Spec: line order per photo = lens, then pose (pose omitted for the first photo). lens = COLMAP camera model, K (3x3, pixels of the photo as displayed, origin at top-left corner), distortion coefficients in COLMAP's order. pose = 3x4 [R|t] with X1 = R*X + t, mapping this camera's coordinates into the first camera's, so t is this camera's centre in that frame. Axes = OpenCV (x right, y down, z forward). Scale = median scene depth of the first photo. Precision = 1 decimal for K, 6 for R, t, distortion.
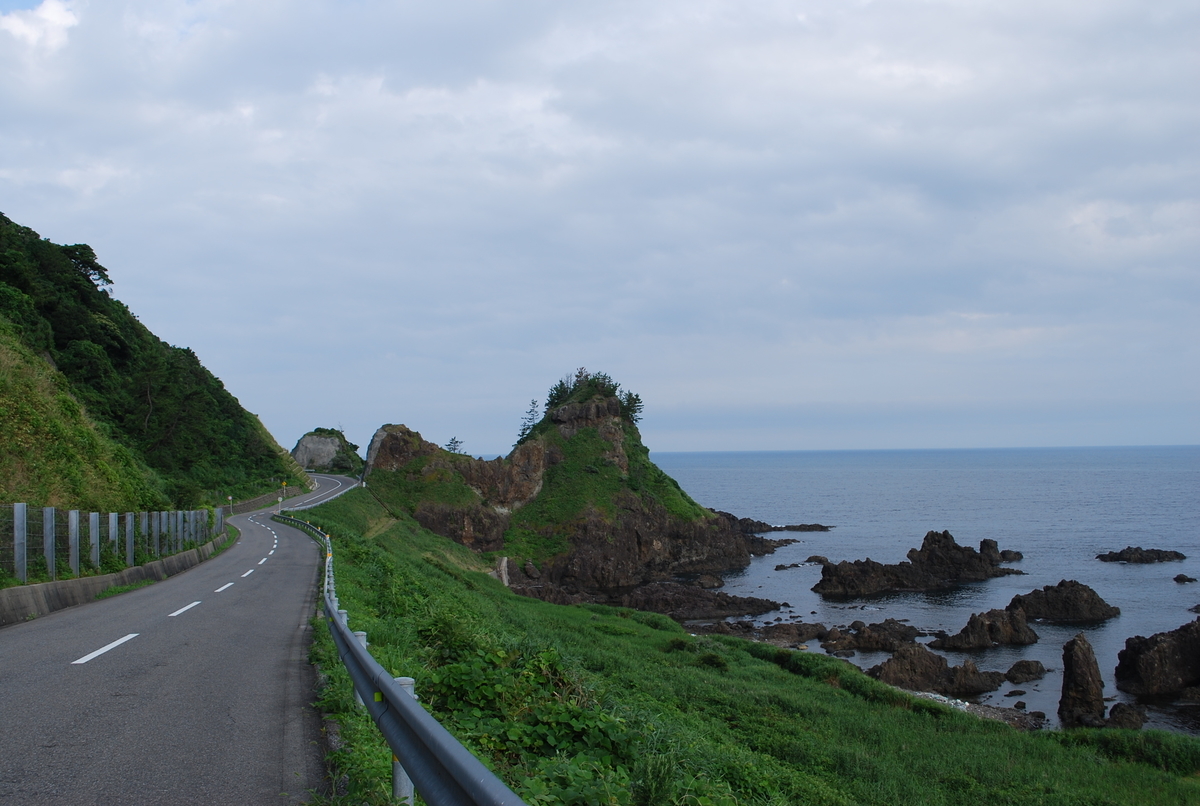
lens RADIAL K [[1183.8, 0, 600.0], [0, 1183.8, 403.0], [0, 0, 1]] dist [-0.081231, -0.000332]
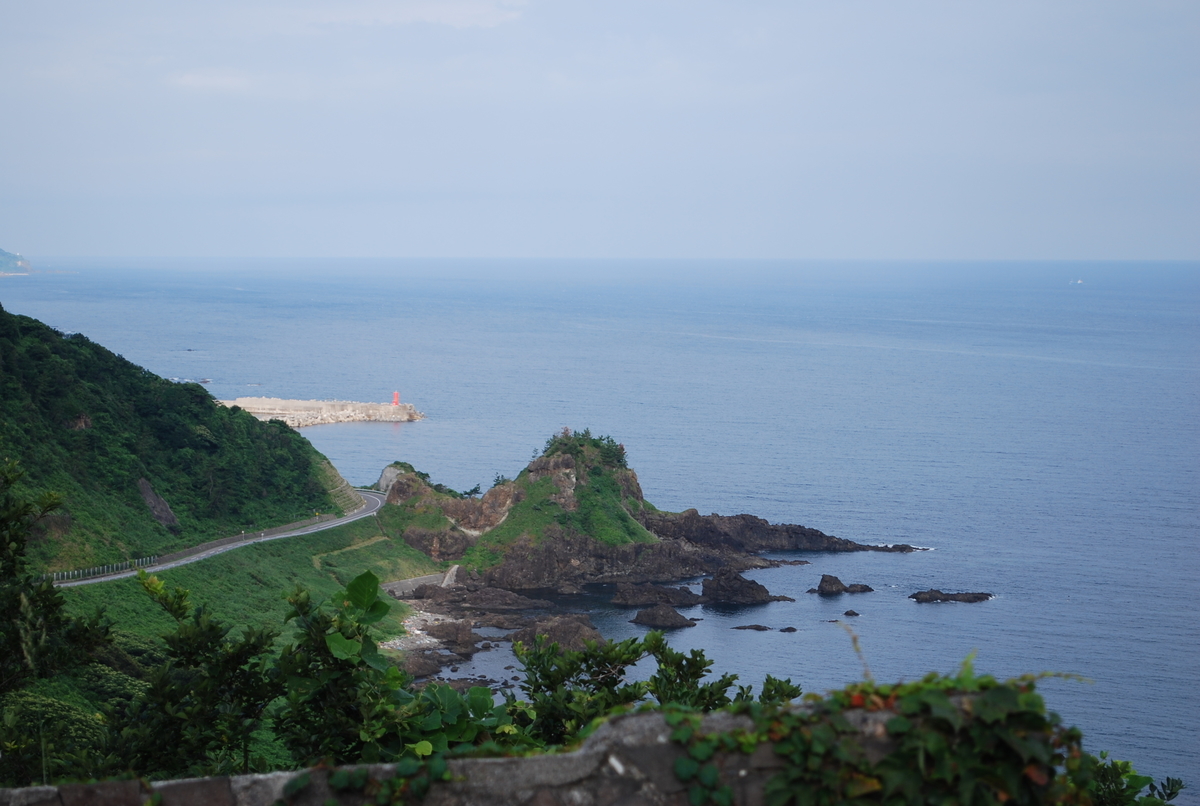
lens RADIAL K [[2831.7, 0, 600.0], [0, 2831.7, 403.0], [0, 0, 1]] dist [-0.003169, -0.029175]
pose [[0.897499, 0.042396, -0.438975, 1.639483], [0.002397, 0.994885, 0.100986, -0.437057], [0.441011, -0.091688, 0.892806, -2.125017]]
